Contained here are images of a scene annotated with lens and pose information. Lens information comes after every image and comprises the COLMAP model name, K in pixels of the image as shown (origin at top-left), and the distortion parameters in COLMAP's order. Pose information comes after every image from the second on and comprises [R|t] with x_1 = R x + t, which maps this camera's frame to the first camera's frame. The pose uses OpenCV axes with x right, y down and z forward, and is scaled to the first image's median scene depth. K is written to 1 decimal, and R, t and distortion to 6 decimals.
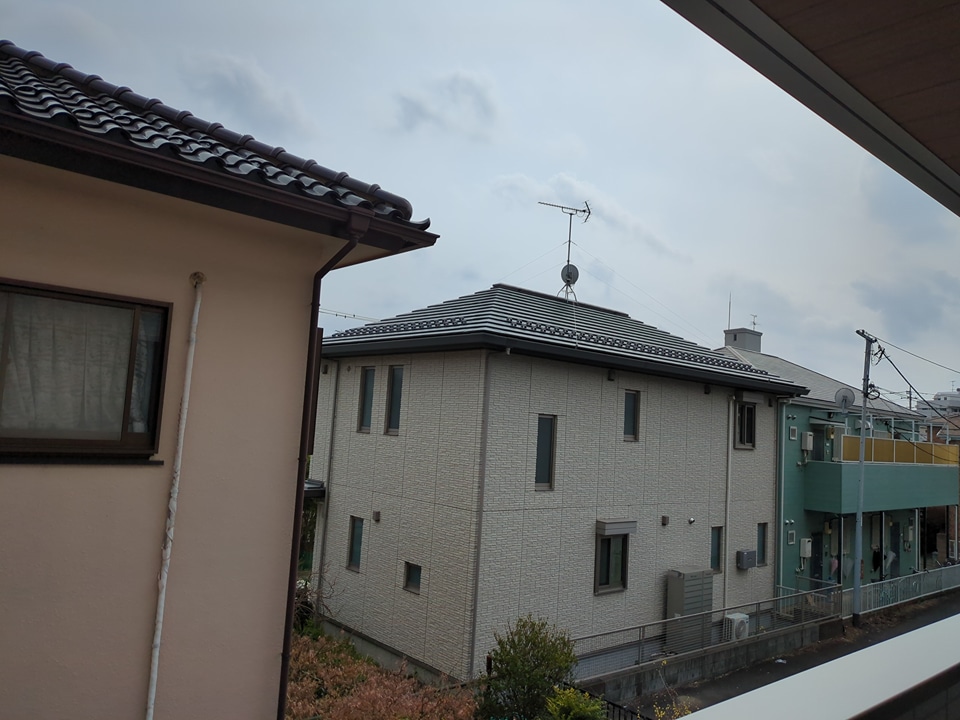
lens RADIAL K [[717.6, 0, 480.0], [0, 717.6, 360.0], [0, 0, 1]] dist [0.048224, -0.029918]
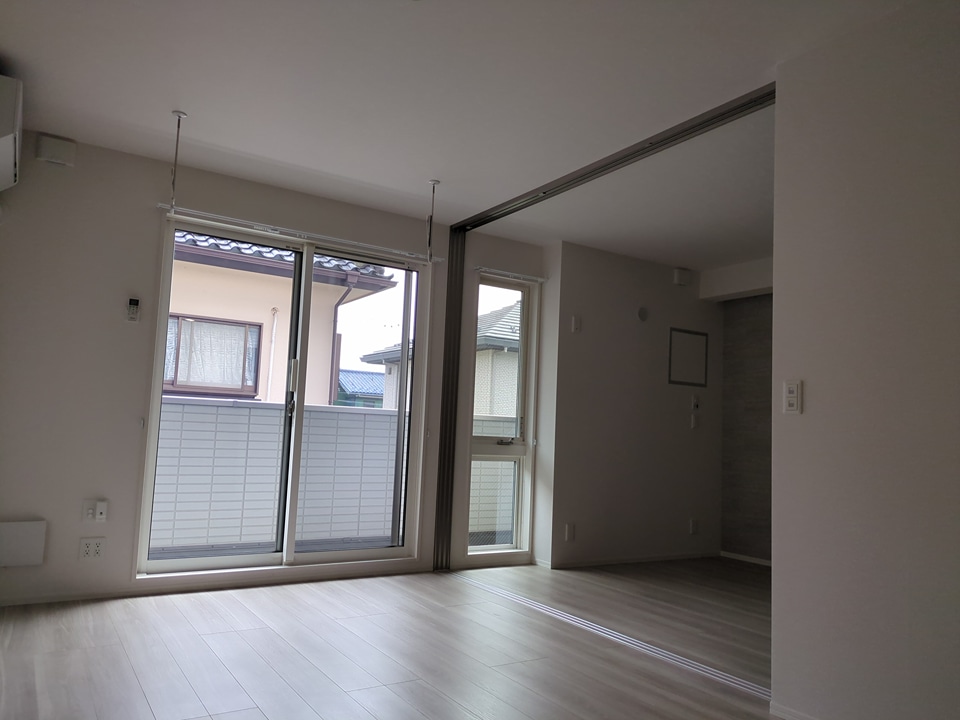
lens RADIAL K [[717.6, 0, 480.0], [0, 717.6, 360.0], [0, 0, 1]] dist [0.048224, -0.029918]
pose [[0.988660, -0.030973, -0.146941, 0.154075], [0.028173, 0.999380, -0.021098, 0.027837], [0.147503, 0.016719, 0.988920, -0.298725]]
